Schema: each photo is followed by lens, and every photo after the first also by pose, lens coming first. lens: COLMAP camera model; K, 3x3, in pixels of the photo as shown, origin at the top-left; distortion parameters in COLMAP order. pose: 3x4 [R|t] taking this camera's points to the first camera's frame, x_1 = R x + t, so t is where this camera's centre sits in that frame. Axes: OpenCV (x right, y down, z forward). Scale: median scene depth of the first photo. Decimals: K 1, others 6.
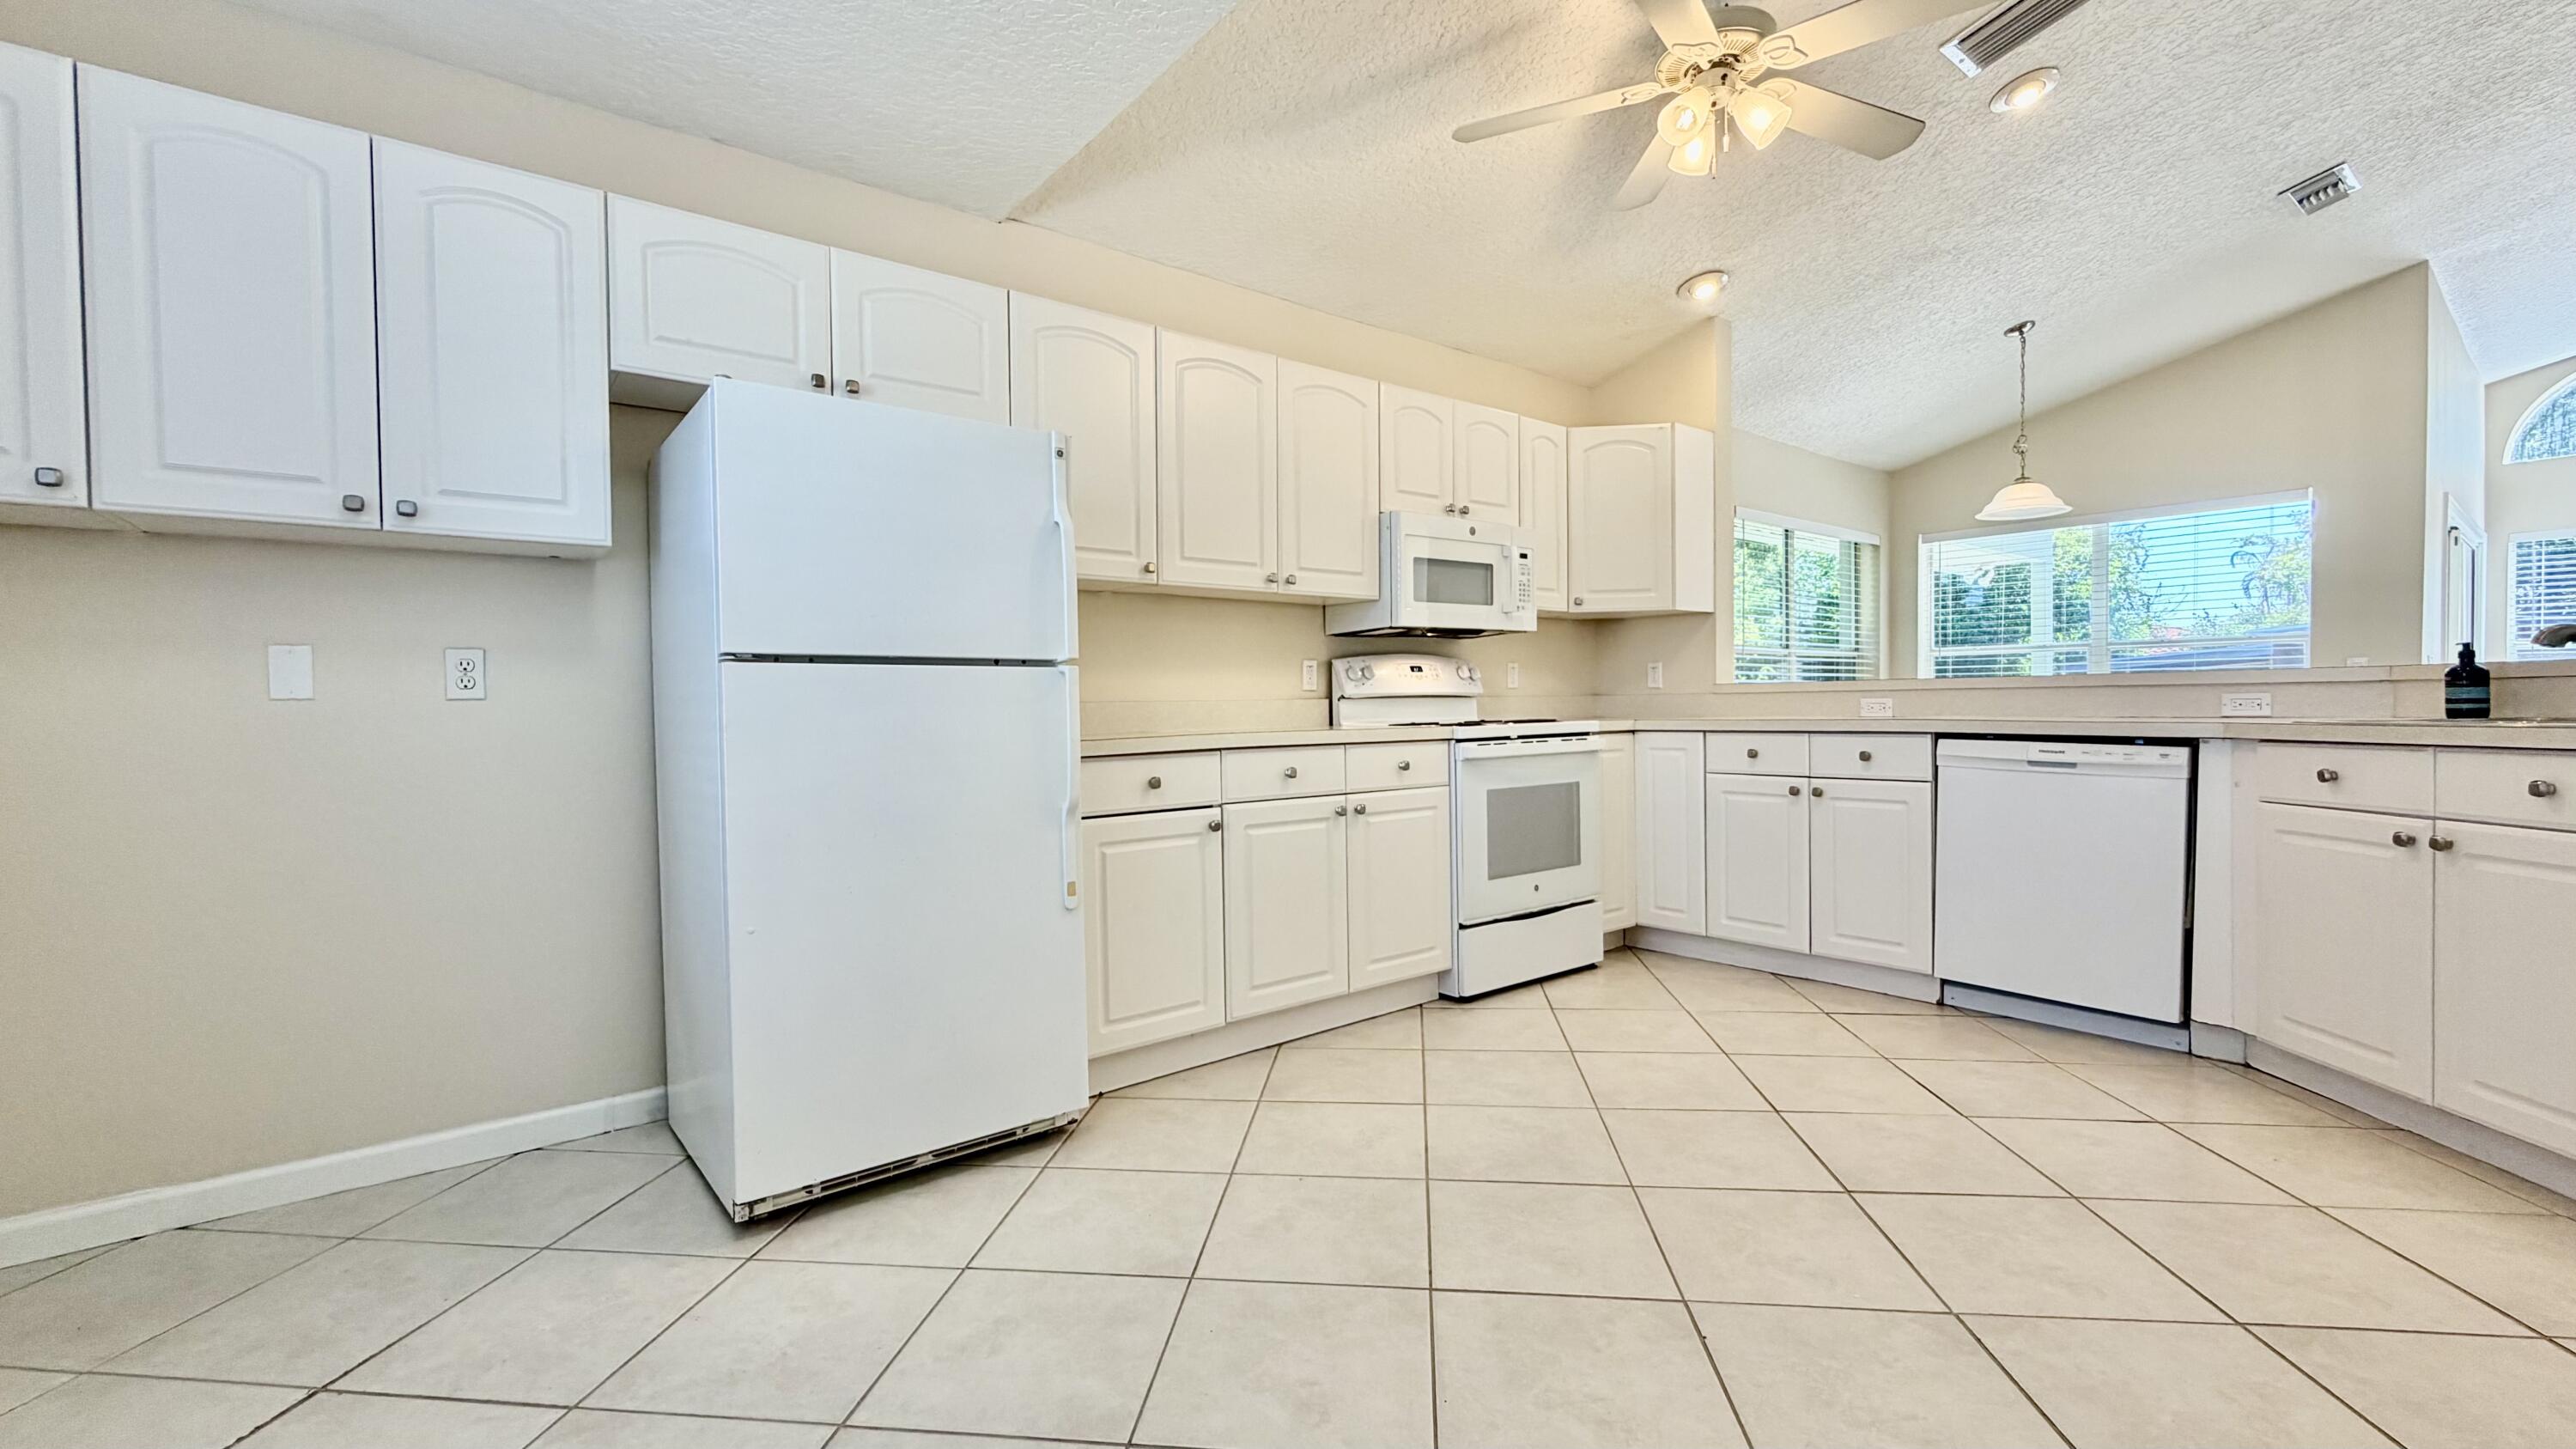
lens RADIAL K [[1053.8, 0, 1279.4], [0, 1053.8, 724.4], [0, 0, 1]] dist [-0.000352, -0.000100]
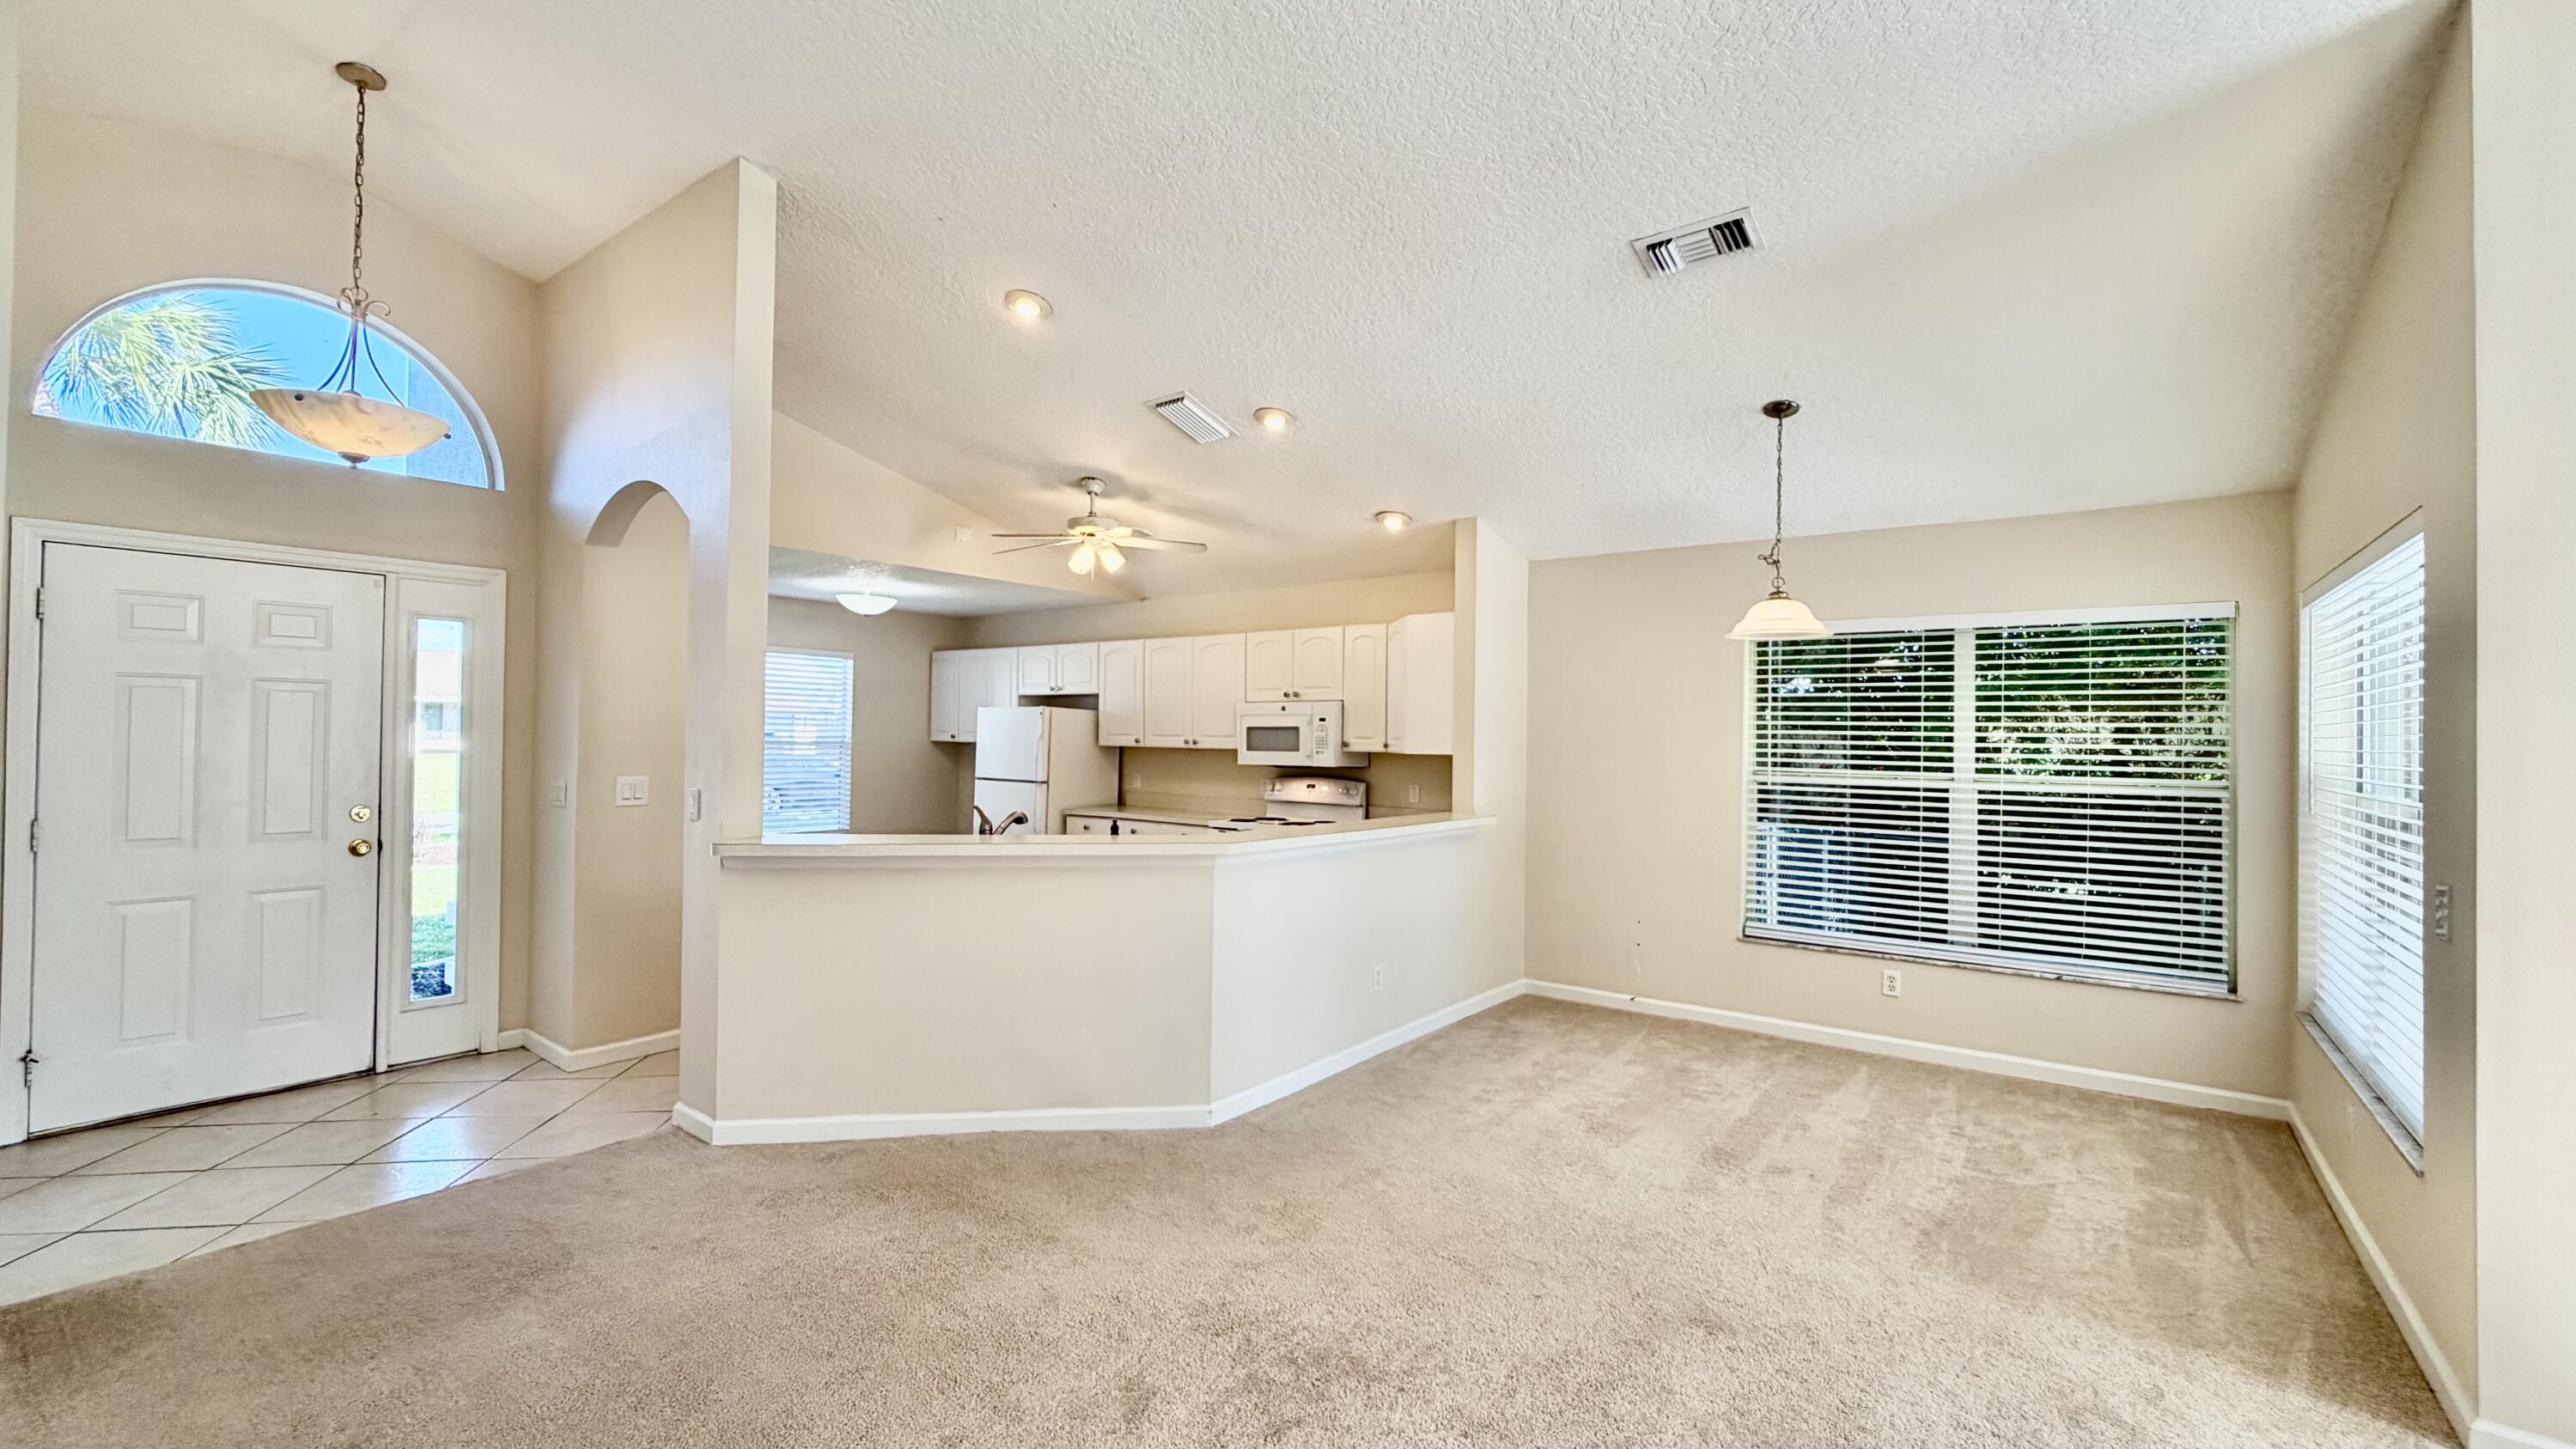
lens RADIAL K [[1053.7, 0, 1279.4], [0, 1053.7, 724.4], [0, 0, 1]] dist [-0.000352, -0.000100]
pose [[0.250865, 0.006384, -0.968001, 1.998130], [-0.039209, 0.999225, -0.003572, -0.166023], [0.967228, 0.038851, 0.250920, 0.621795]]
